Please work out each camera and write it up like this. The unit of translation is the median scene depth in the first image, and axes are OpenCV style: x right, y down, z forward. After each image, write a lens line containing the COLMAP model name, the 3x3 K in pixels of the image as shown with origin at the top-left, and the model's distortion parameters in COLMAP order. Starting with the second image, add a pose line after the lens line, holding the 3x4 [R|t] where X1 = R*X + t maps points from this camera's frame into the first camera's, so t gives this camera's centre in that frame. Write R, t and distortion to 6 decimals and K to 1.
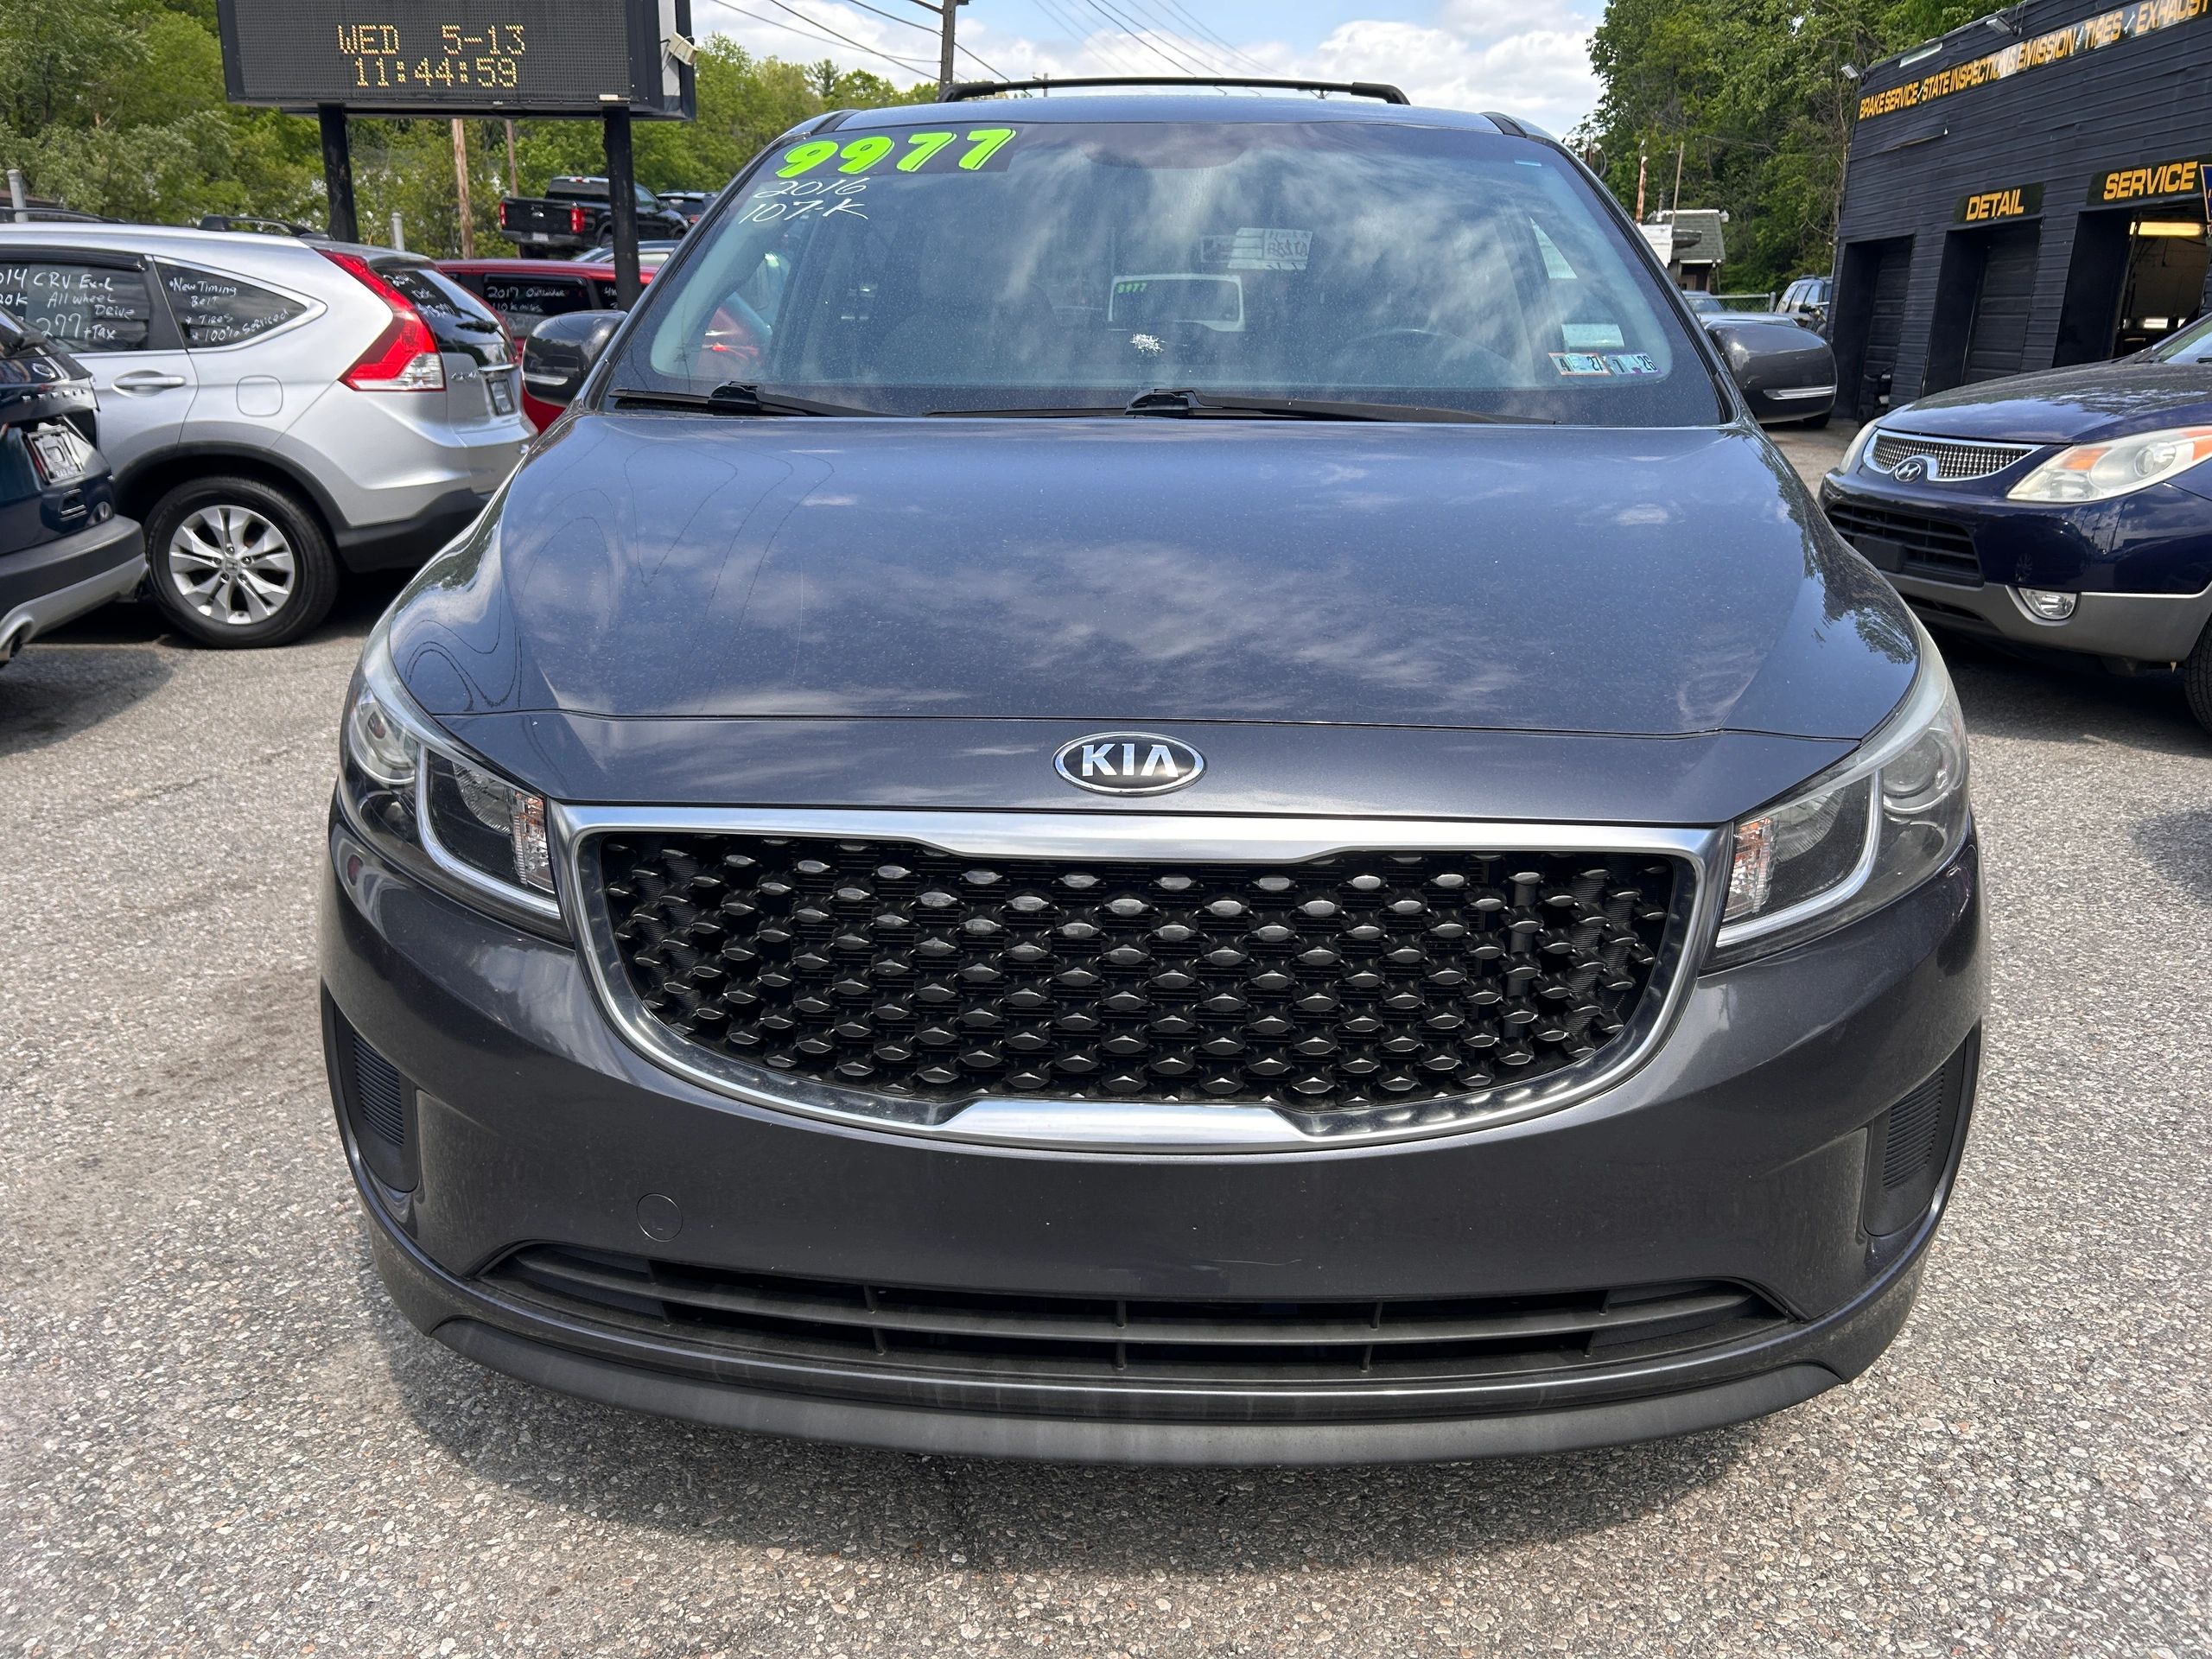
lens RADIAL K [[1707.4, 0, 1113.7], [0, 1707.4, 830.2], [0, 0, 1]] dist [0.007037, 0.009452]
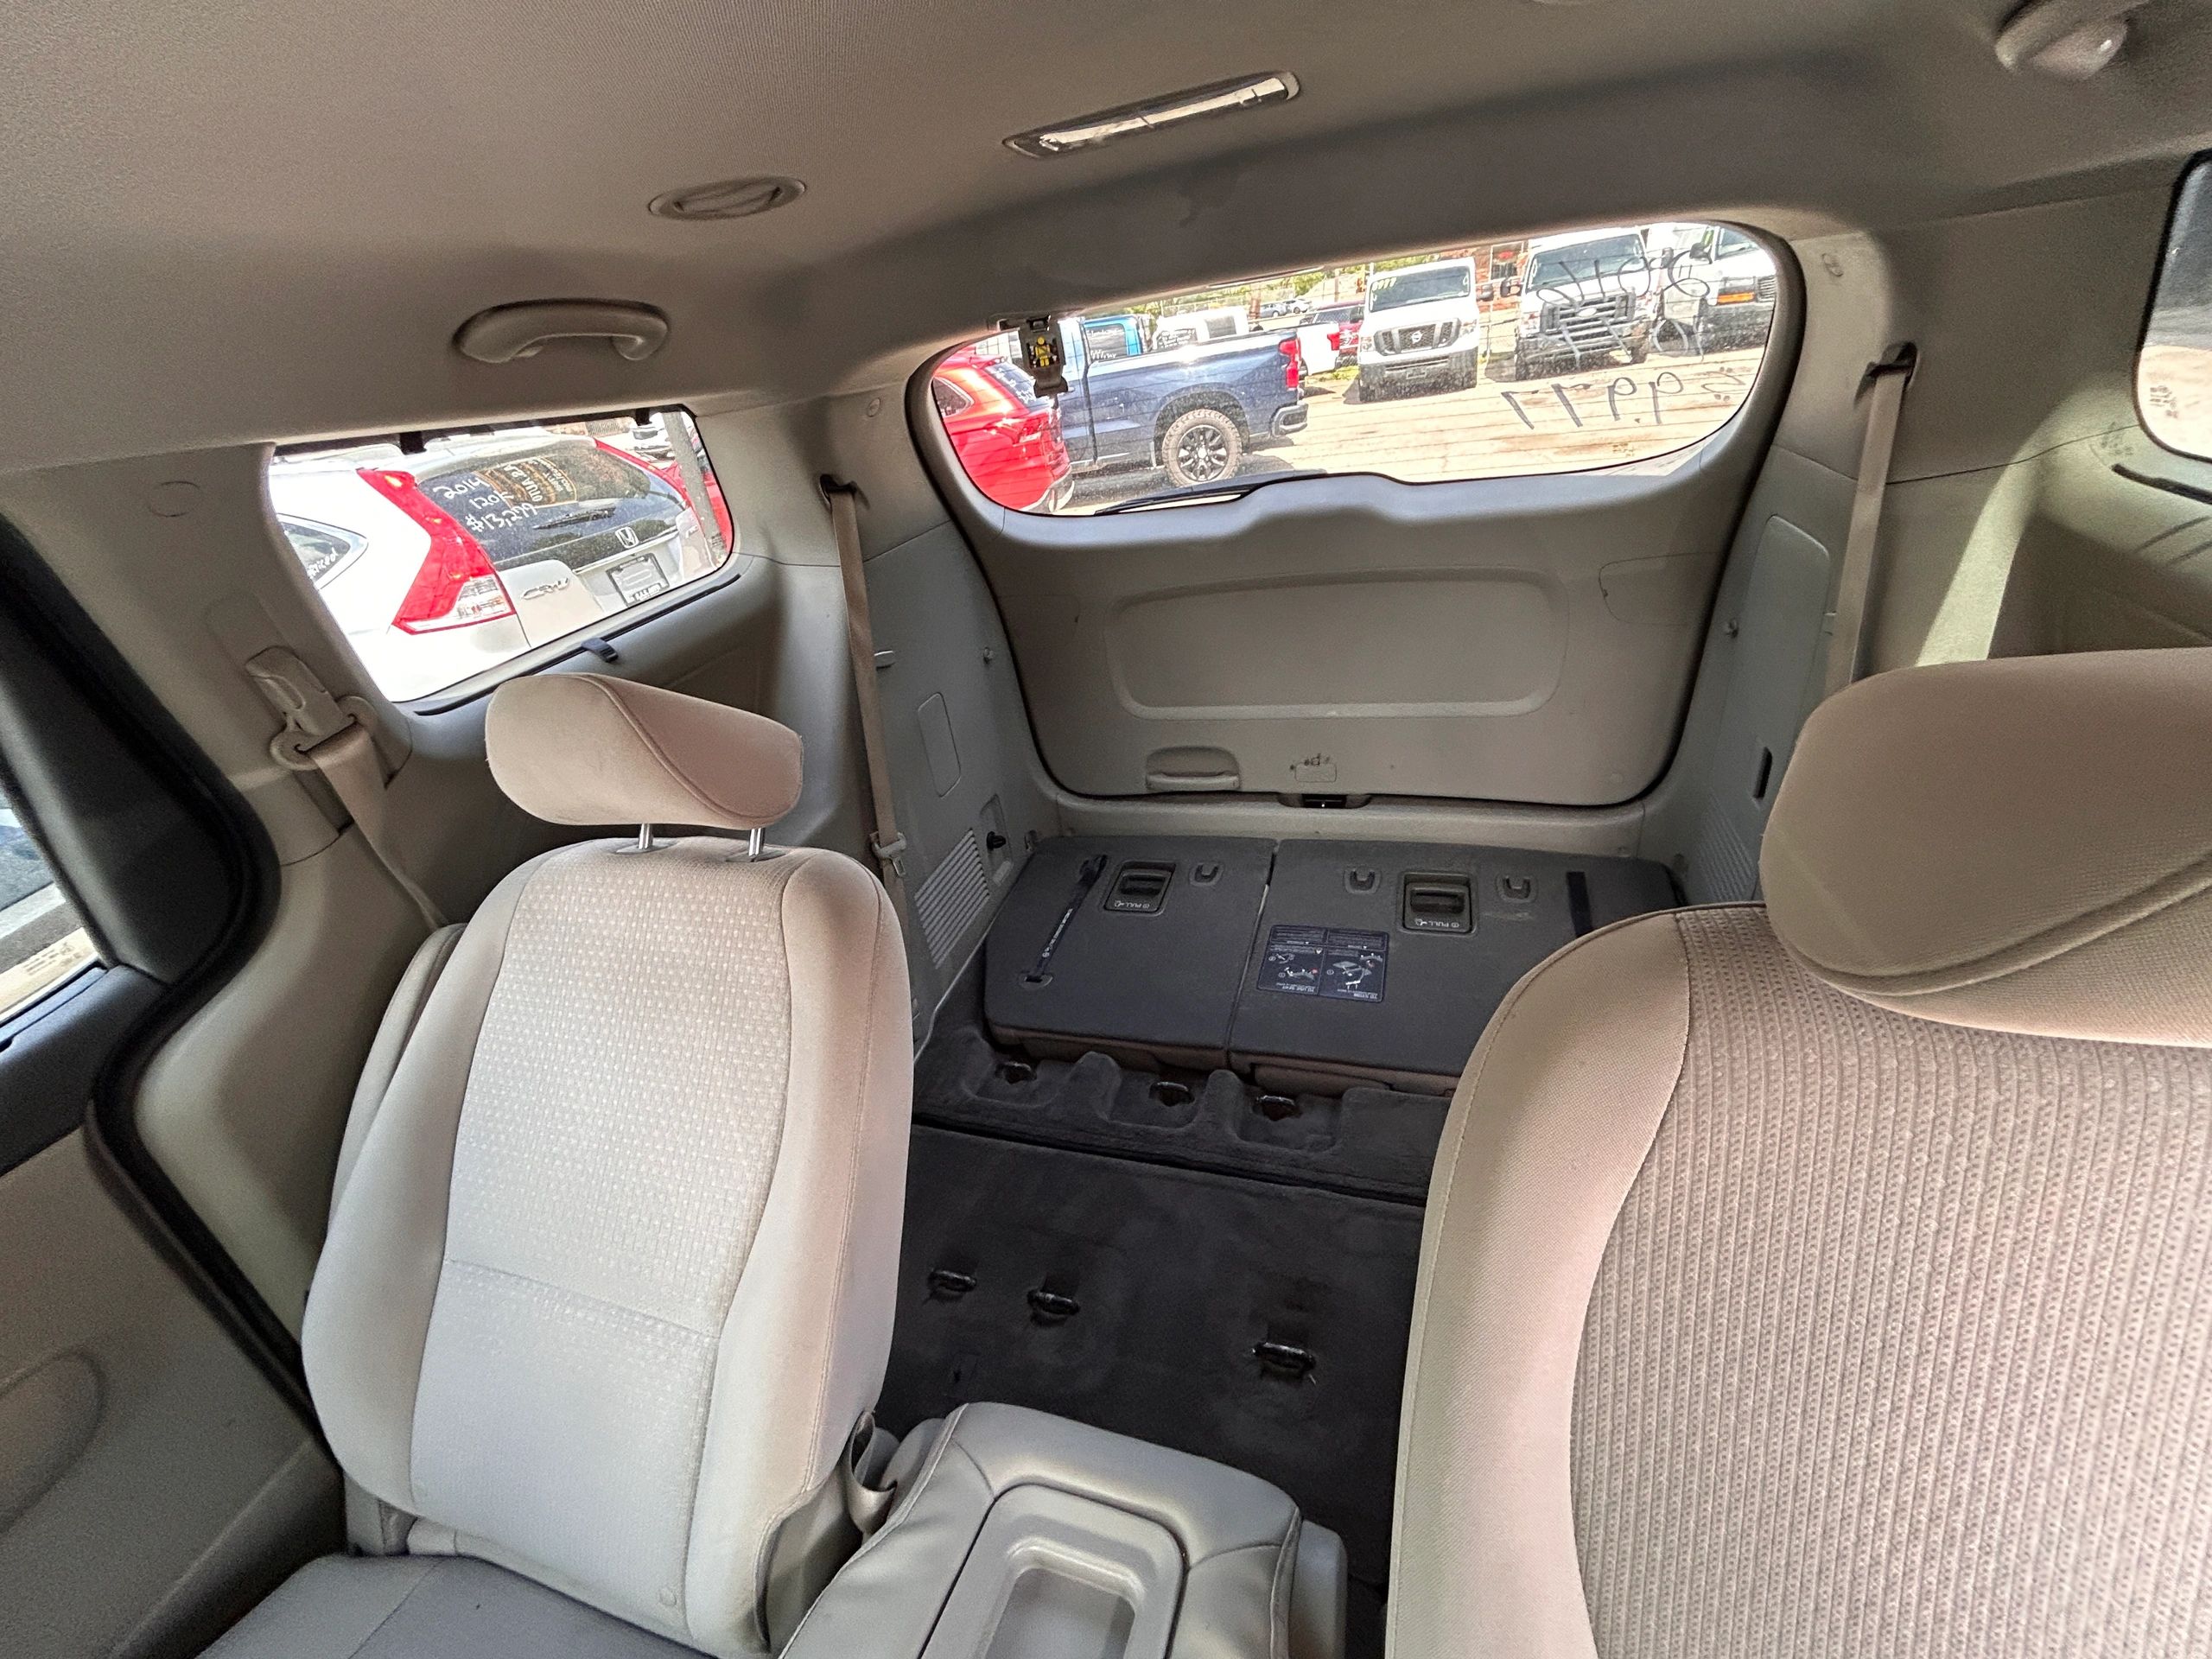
lens RADIAL K [[894.0, 0, 1096.9], [0, 894.0, 818.6], [0, 0, 1]] dist [-0.000527, 0.000536]
pose [[0.955000, -0.008580, -0.296481, 0.044285], [0.073769, 0.975043, 0.209402, -0.233413], [0.287285, -0.221850, 0.931799, 0.637783]]
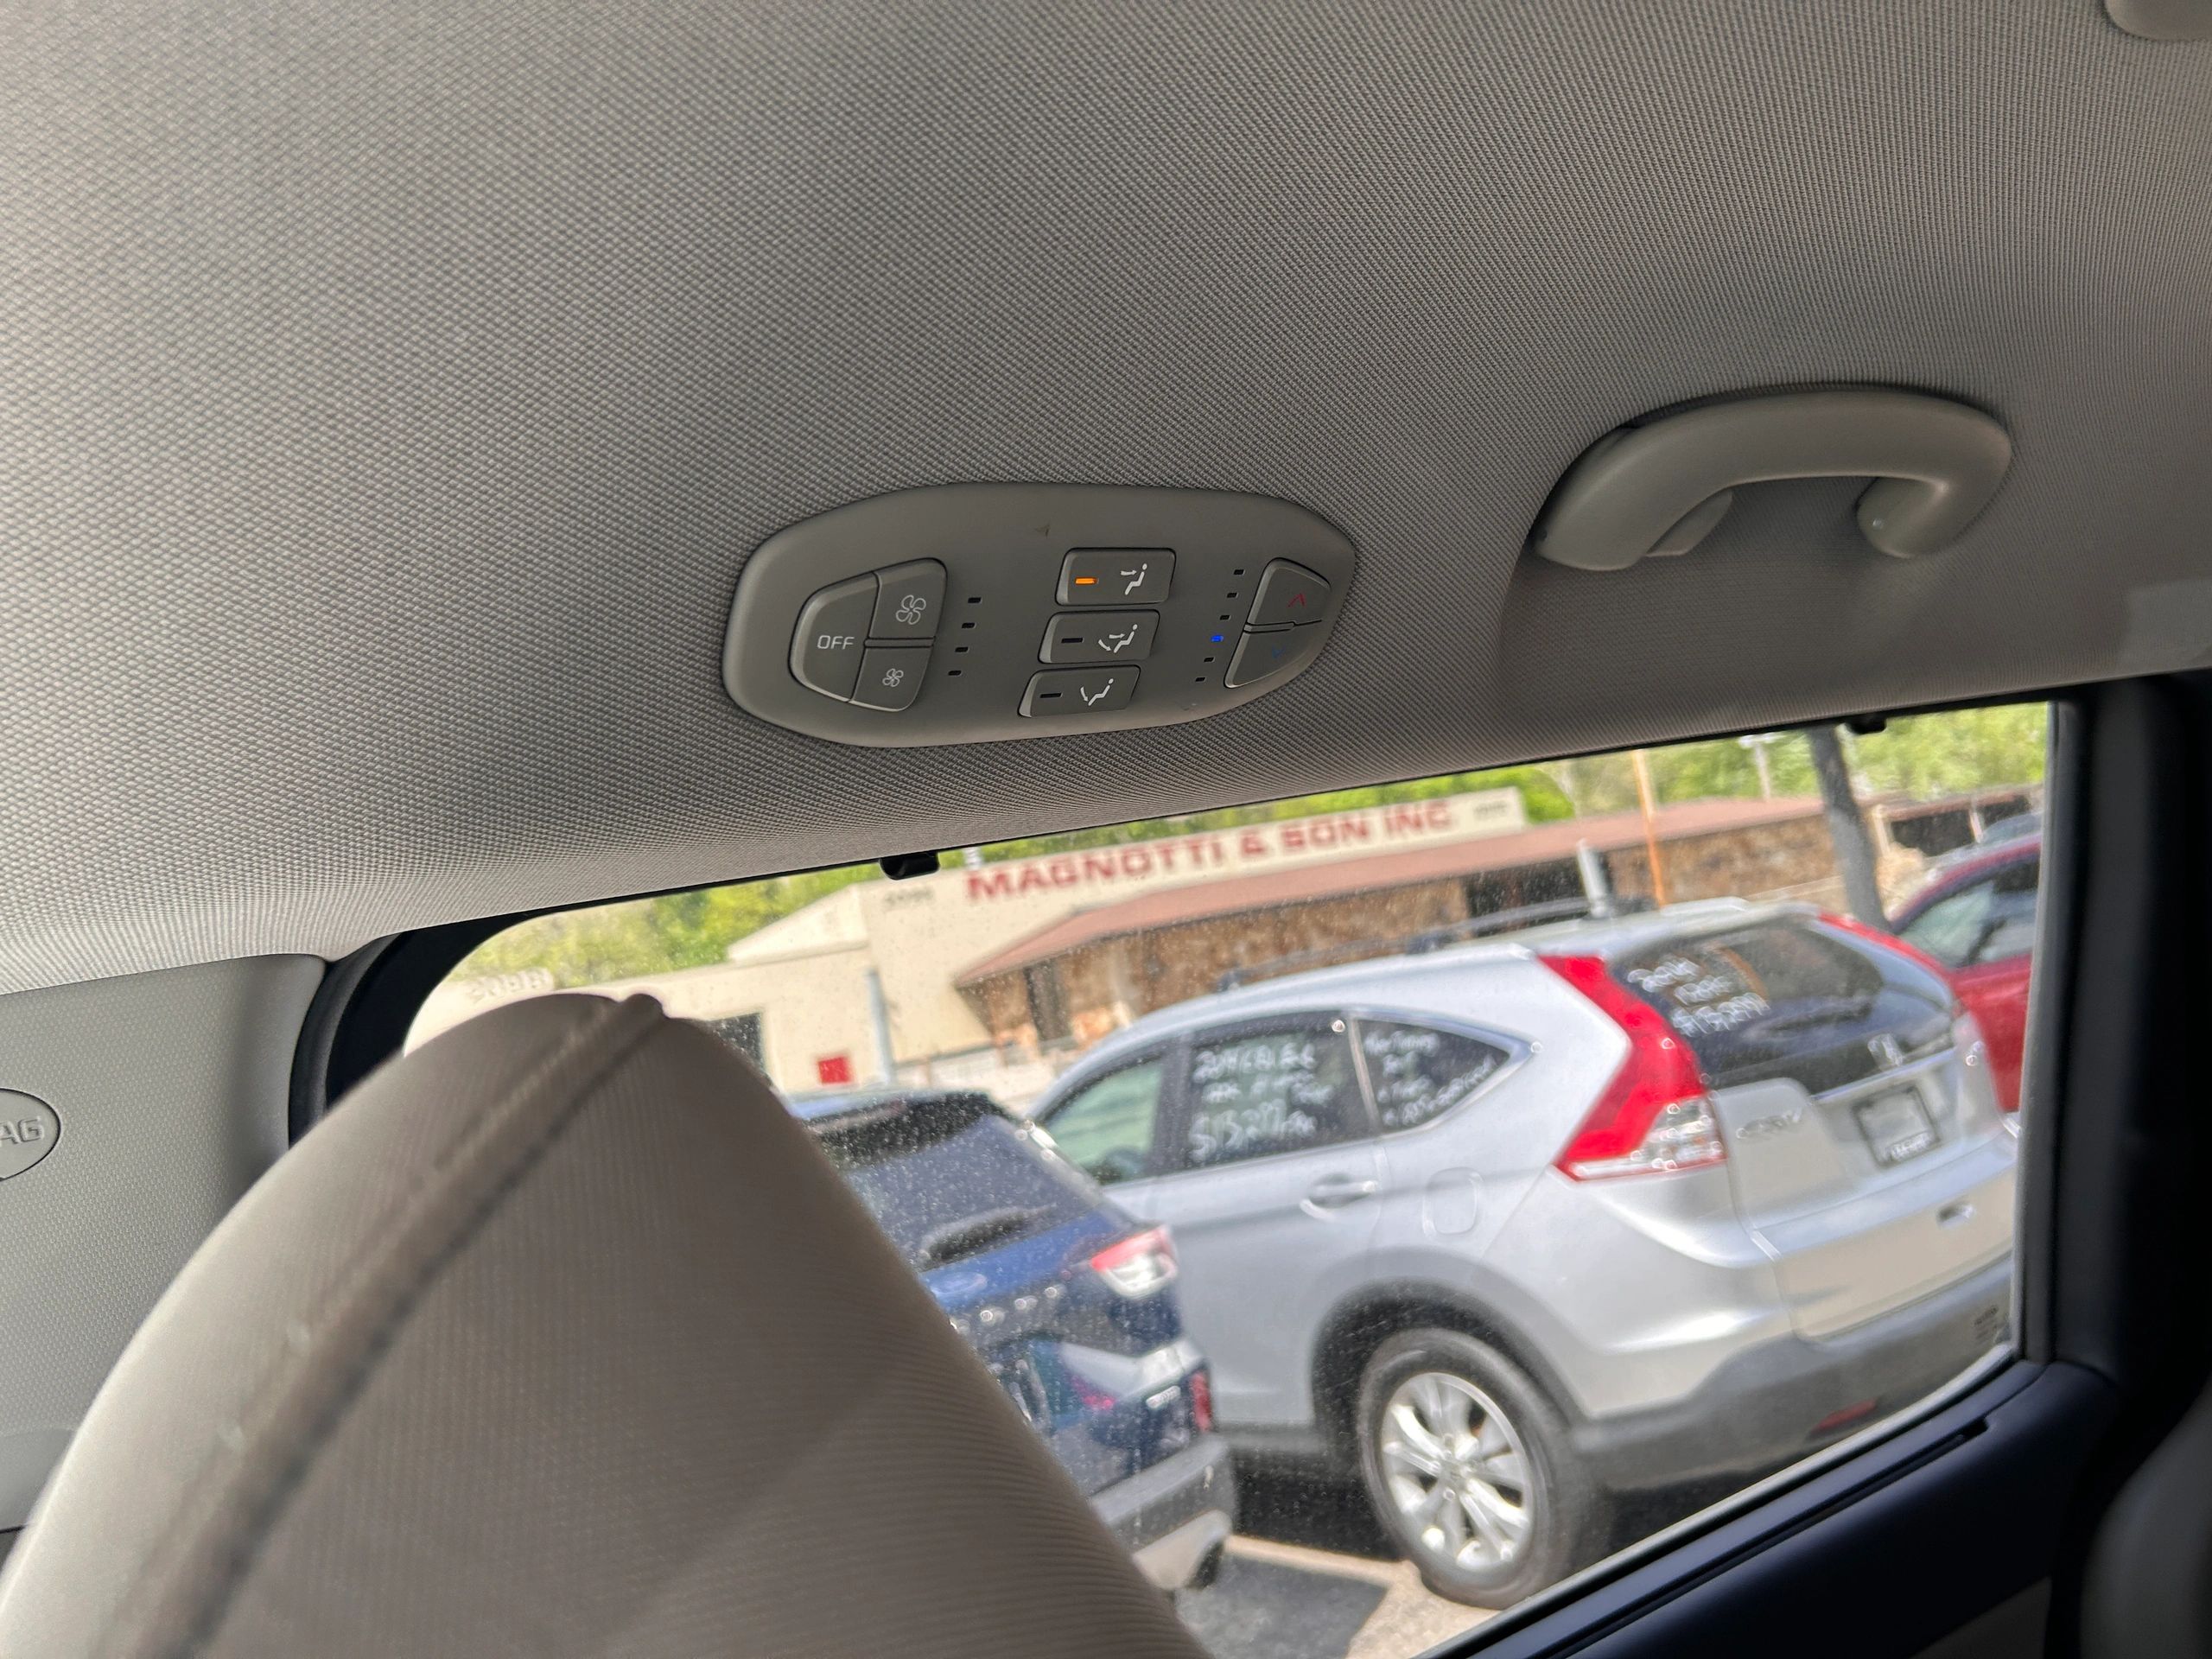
lens RADIAL K [[1707.4, 0, 1088.1], [0, 1707.4, 838.7], [0, 0, 1]] dist [0.007037, 0.009452]
pose [[0.510596, -0.216747, -0.832053, -0.012428], [-0.041593, 0.960346, -0.275691, -0.200329], [0.858814, 0.175374, 0.481334, 0.548281]]
